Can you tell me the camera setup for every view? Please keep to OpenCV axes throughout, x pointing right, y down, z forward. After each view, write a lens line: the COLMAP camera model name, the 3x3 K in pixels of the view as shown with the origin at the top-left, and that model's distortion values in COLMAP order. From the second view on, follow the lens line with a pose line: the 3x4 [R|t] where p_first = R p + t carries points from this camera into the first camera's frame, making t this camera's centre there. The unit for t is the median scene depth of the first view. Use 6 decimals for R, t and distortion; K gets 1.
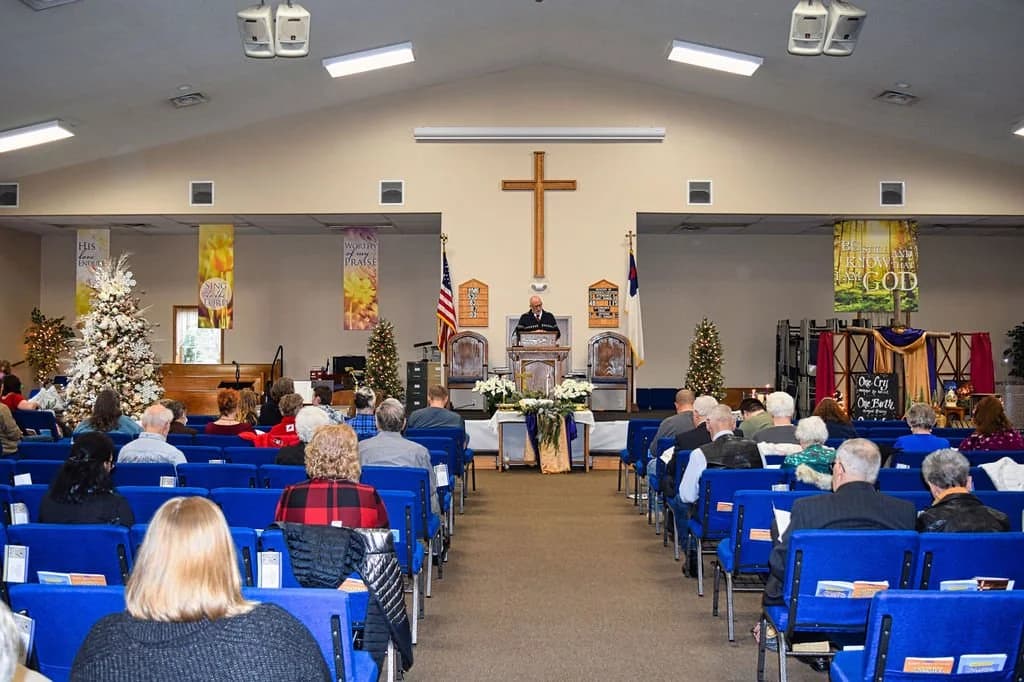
lens RADIAL K [[988.7, 0, 504.0], [0, 988.7, 340.2], [0, 0, 1]] dist [-0.054603, 0.000000]
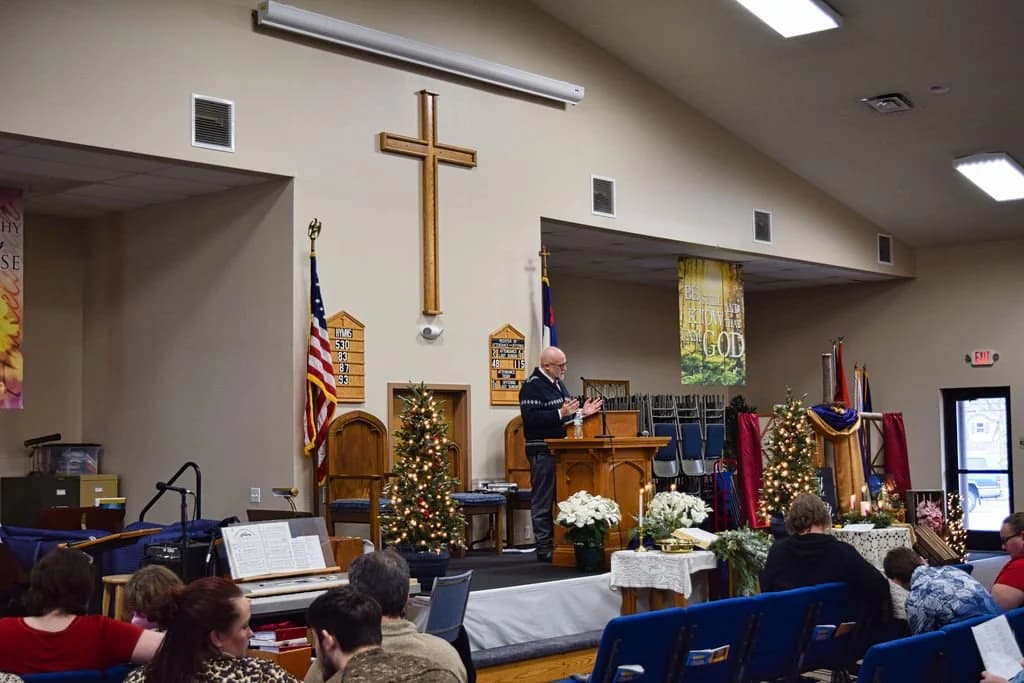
lens RADIAL K [[1453.2, 0, 511.8], [0, 1453.2, 342.9], [0, 0, 1]] dist [-0.027409, 0.000000]
pose [[0.647856, 0.037699, 0.760830, -0.558685], [0.011854, 0.998155, -0.059552, 0.001647], [-0.761671, 0.047600, 0.646213, 0.436521]]
